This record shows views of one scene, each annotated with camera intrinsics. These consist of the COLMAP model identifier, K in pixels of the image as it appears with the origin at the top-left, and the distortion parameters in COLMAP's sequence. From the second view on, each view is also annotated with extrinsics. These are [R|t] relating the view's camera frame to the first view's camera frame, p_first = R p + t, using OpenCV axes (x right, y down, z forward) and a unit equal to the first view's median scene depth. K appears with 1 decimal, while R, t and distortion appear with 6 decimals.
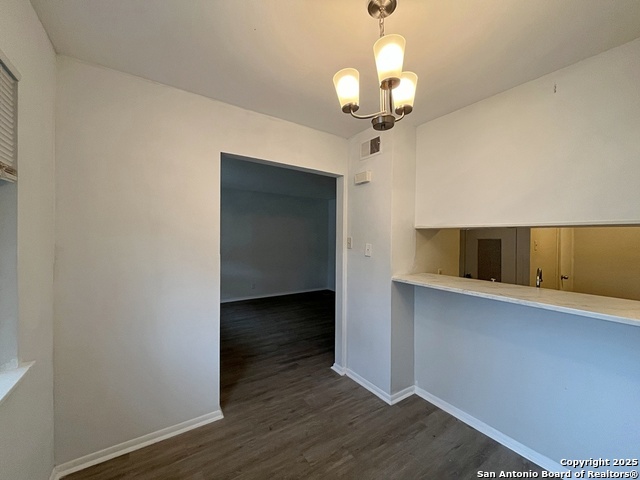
lens RADIAL K [[257.5, 0, 321.7], [0, 257.5, 240.3], [0, 0, 1]] dist [-0.003306, -0.000457]
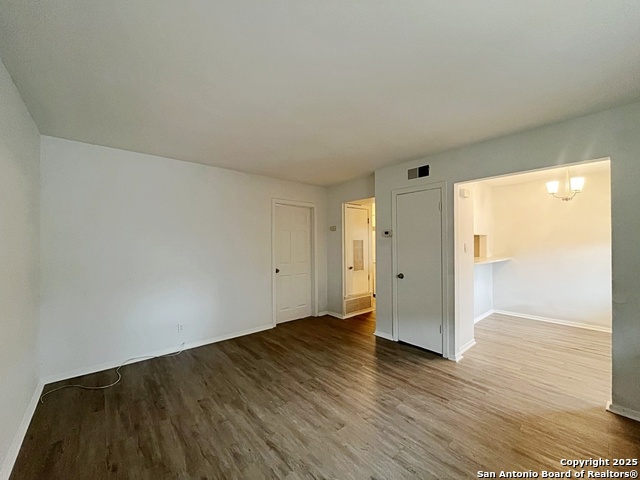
lens RADIAL K [[257.5, 0, 321.7], [0, 257.5, 240.3], [0, 0, 1]] dist [-0.003306, -0.000457]
pose [[-0.114017, -0.003803, 0.993471, -0.907204], [0.010468, 0.999933, 0.005029, -0.011871], [-0.993424, 0.010973, -0.113970, 1.599617]]
